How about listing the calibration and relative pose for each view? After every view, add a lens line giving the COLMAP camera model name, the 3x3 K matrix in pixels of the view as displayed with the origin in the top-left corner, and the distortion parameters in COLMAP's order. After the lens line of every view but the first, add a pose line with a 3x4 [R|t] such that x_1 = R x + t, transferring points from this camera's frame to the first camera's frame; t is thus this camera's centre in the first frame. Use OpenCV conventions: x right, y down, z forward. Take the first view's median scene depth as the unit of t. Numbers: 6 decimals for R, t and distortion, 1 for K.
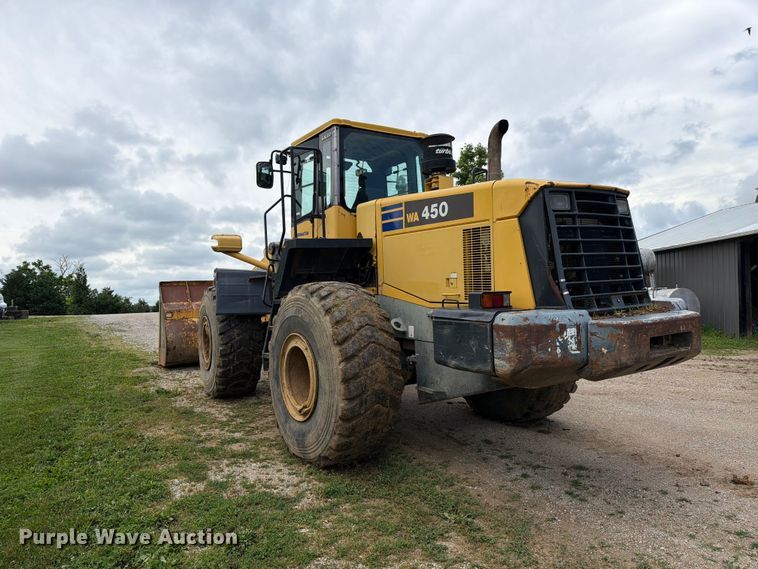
lens RADIAL K [[539.5, 0, 383.0], [0, 539.5, 287.3], [0, 0, 1]] dist [0.054185, -0.072467]
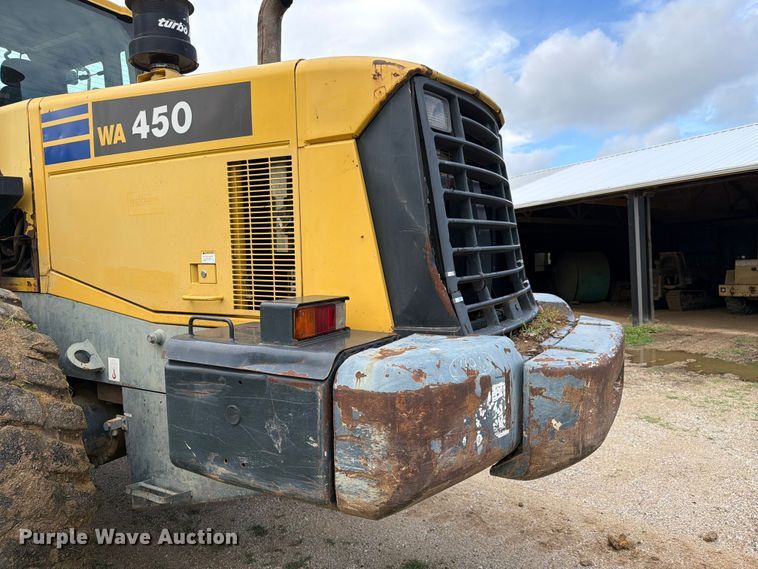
lens RADIAL K [[539.5, 0, 375.6], [0, 539.5, 290.5], [0, 0, 1]] dist [0.054185, -0.072467]
pose [[0.884166, -0.022846, 0.466613, 0.039418], [-0.002456, 0.998562, 0.053544, -0.020828], [-0.467166, -0.048488, 0.882839, 0.535221]]
